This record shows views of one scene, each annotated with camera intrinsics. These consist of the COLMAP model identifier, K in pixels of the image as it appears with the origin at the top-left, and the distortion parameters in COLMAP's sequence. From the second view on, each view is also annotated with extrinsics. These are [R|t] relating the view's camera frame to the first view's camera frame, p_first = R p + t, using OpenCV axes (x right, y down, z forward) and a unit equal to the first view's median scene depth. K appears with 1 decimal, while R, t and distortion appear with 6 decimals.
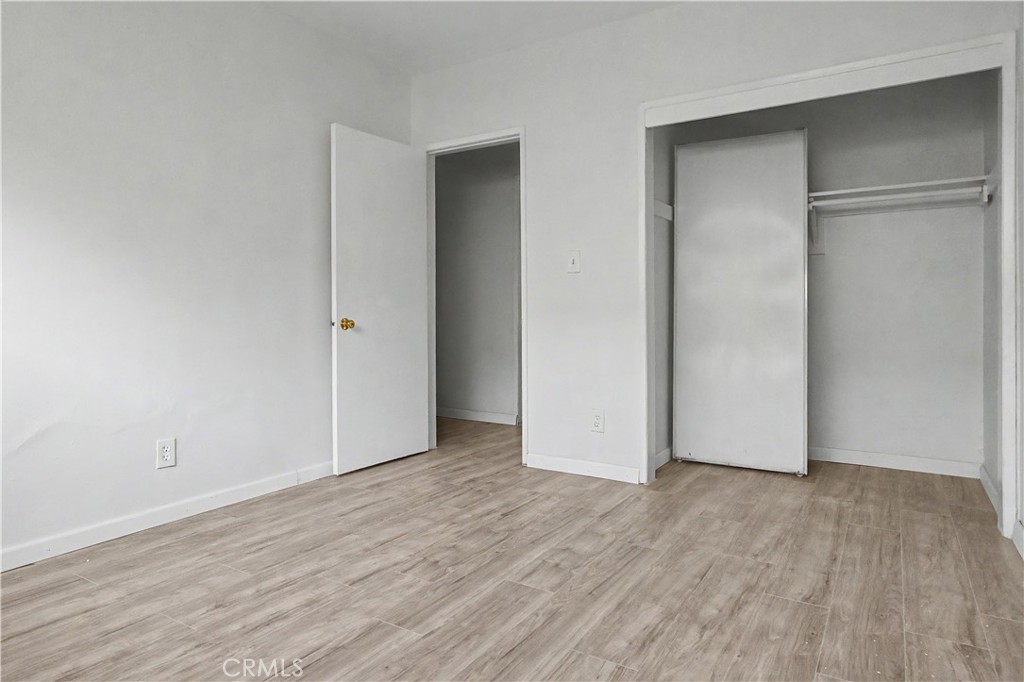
lens RADIAL K [[597.3, 0, 509.4], [0, 597.3, 337.6], [0, 0, 1]] dist [-0.000321, 0.000279]
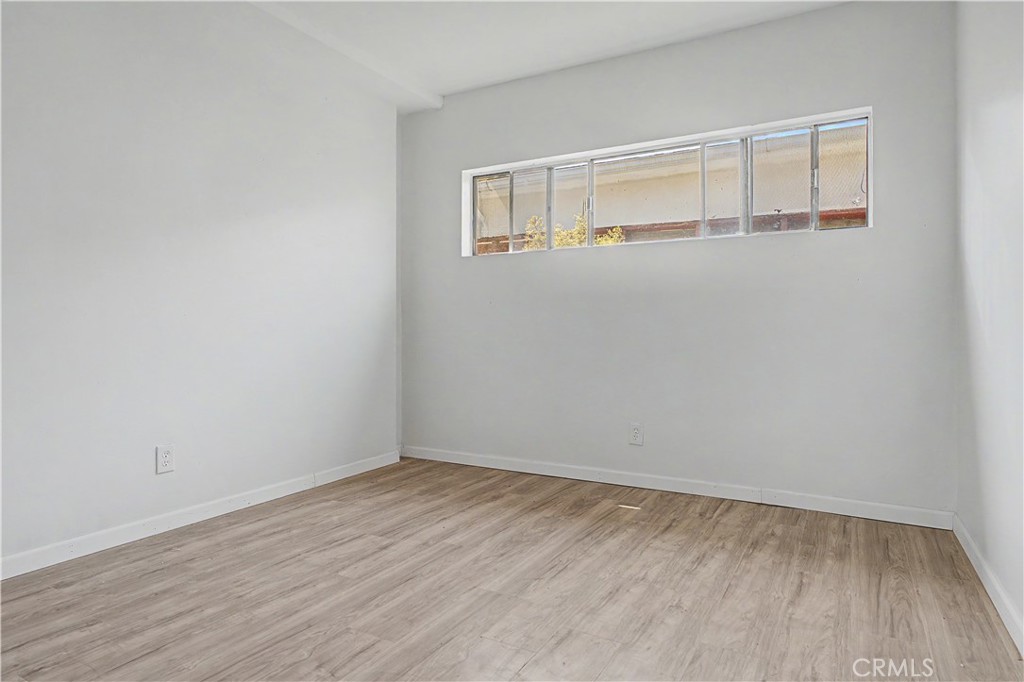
lens RADIAL K [[597.3, 0, 509.4], [0, 597.3, 337.6], [0, 0, 1]] dist [-0.000321, 0.000279]
pose [[-0.999319, 0.006996, -0.036241, -0.162298], [0.004913, 0.998347, 0.057263, -0.088878], [0.036582, 0.057046, -0.997701, 2.092640]]
